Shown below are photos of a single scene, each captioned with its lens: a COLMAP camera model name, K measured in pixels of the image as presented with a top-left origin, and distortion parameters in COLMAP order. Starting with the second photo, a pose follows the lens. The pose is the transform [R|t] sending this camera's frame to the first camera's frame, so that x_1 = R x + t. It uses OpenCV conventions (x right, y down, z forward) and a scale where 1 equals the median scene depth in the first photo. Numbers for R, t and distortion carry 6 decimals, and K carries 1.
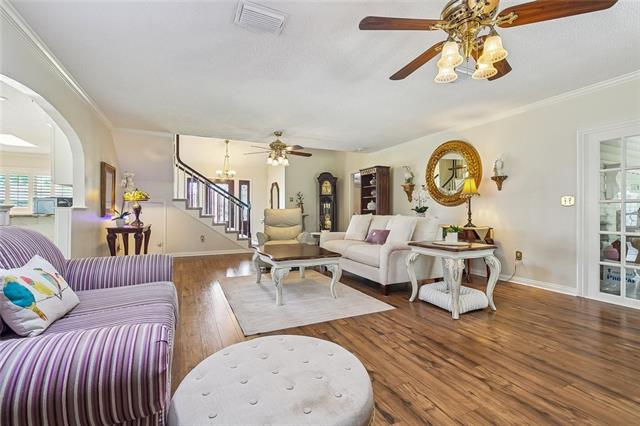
lens RADIAL K [[283.9, 0, 318.4], [0, 283.9, 211.3], [0, 0, 1]] dist [-0.000327, -0.000522]
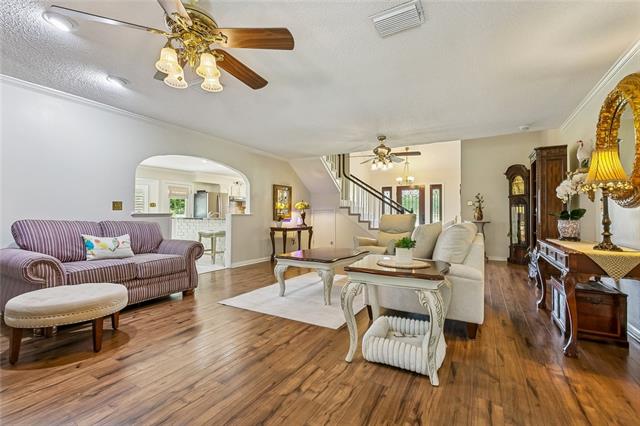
lens RADIAL K [[283.9, 0, 319.0], [0, 283.9, 212.6], [0, 0, 1]] dist [-0.000327, -0.000522]
pose [[0.581830, -0.008894, -0.813262, 0.737082], [-0.004201, 0.999894, -0.013941, 0.000043], [0.813300, 0.011528, 0.581731, 0.350613]]
